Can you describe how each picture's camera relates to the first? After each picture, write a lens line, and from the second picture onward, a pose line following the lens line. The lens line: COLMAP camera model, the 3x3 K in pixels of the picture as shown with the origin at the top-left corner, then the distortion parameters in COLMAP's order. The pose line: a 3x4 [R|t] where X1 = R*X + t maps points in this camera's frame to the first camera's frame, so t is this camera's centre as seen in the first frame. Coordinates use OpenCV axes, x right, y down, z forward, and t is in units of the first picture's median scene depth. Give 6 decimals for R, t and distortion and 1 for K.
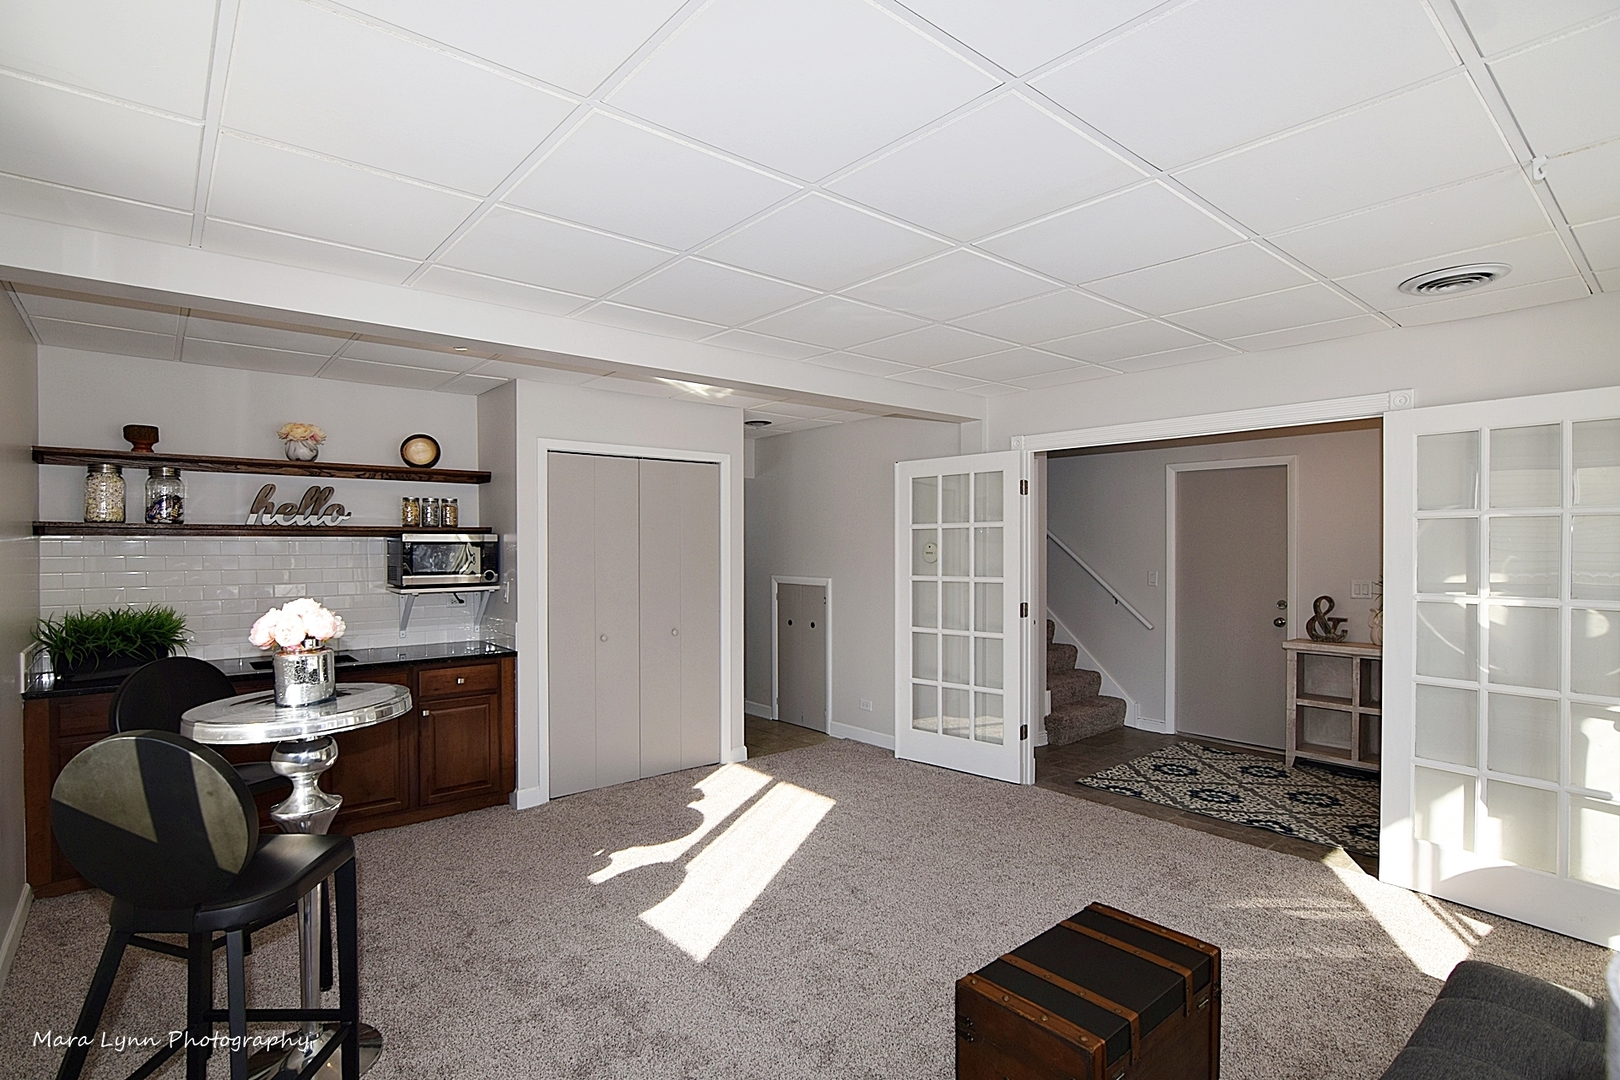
lens RADIAL K [[793.0, 0, 799.1], [0, 793.0, 550.2], [0, 0, 1]] dist [-0.031274, 0.011435]
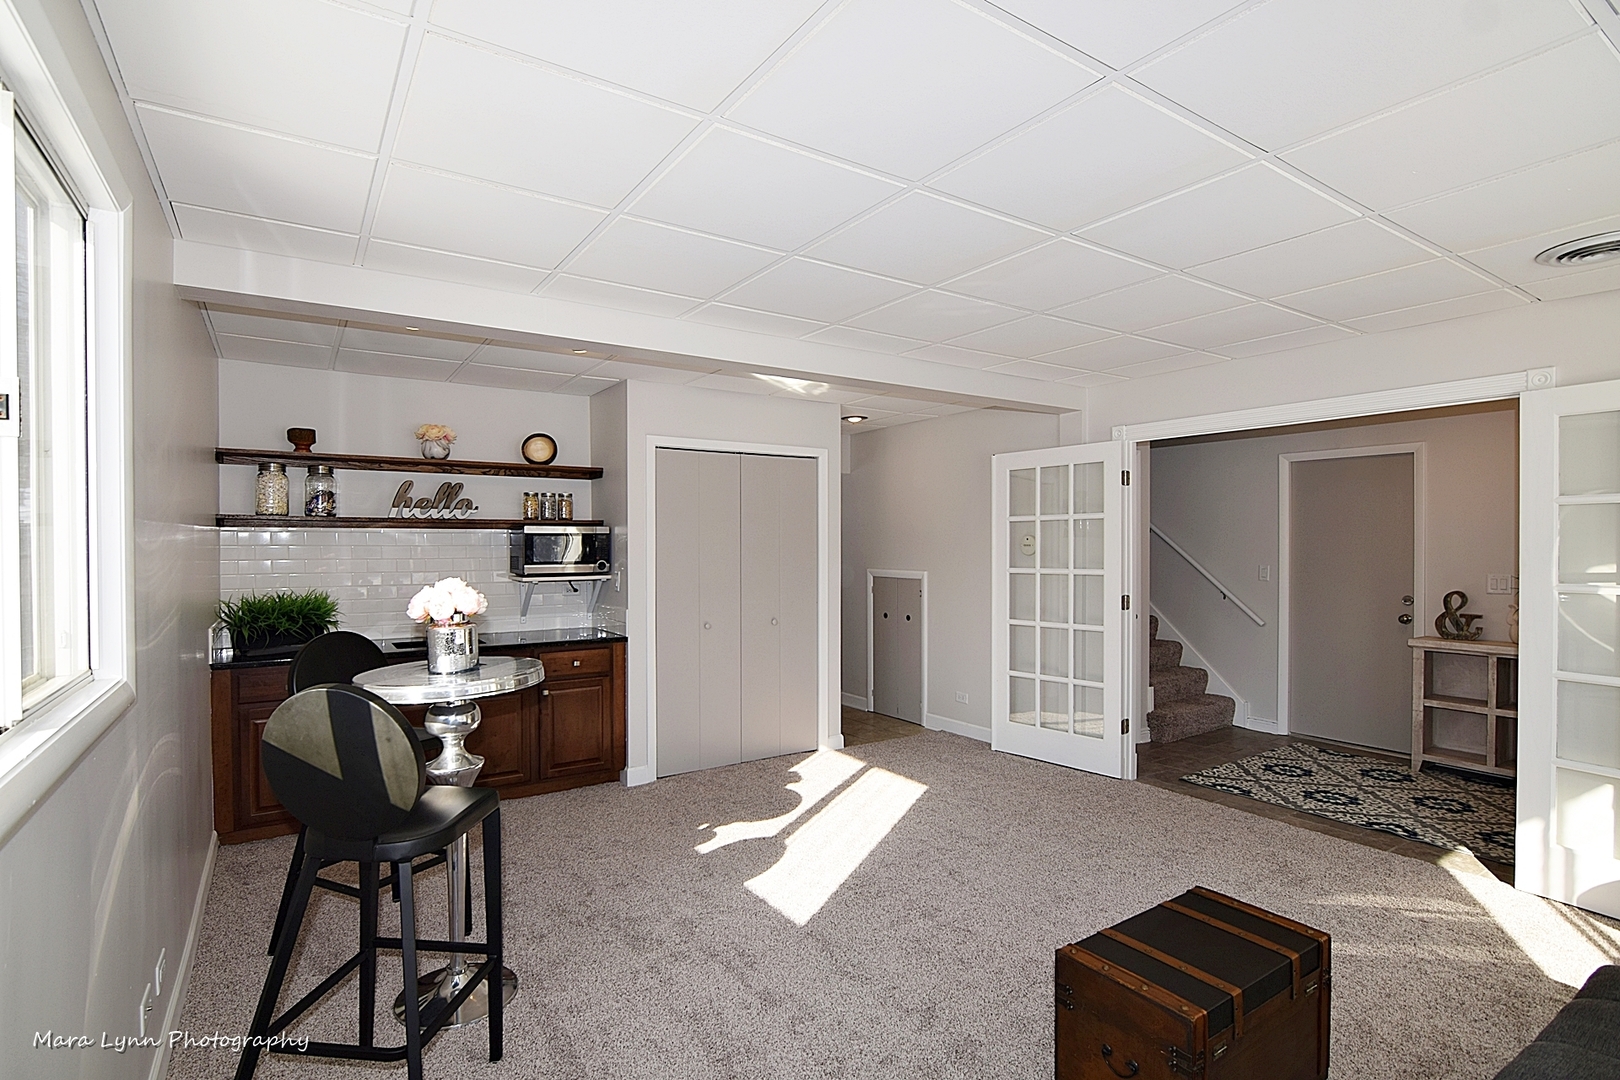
lens RADIAL K [[793.0, 0, 799.1], [0, 793.0, 550.2], [0, 0, 1]] dist [-0.031274, 0.011435]
pose [[0.993307, 0.000960, -0.115498, -0.007549], [-0.000824, 0.999999, 0.001222, 0.011439], [0.115499, -0.001118, 0.993307, -0.028821]]
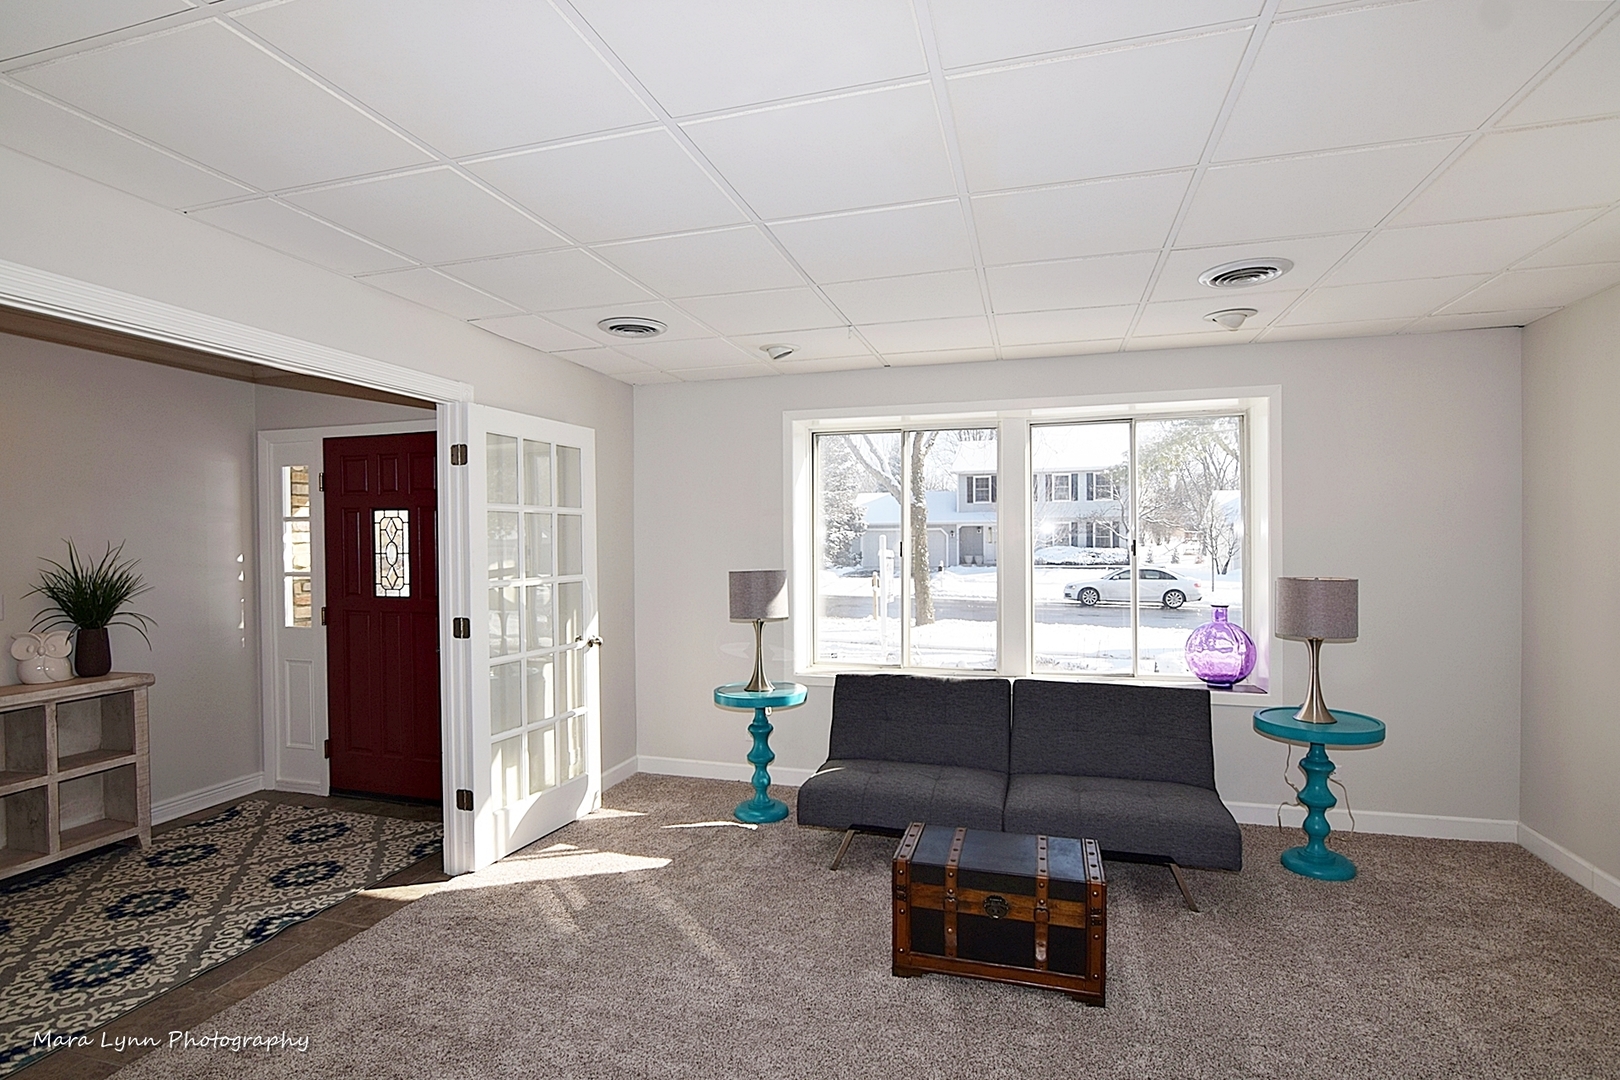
lens RADIAL K [[793.0, 0, 799.1], [0, 793.0, 550.2], [0, 0, 1]] dist [-0.031274, 0.011435]
pose [[-0.552522, -0.002256, 0.833496, -0.268049], [0.014099, 0.999828, 0.012053, 0.005034], [-0.833379, 0.018411, -0.552395, 1.005085]]
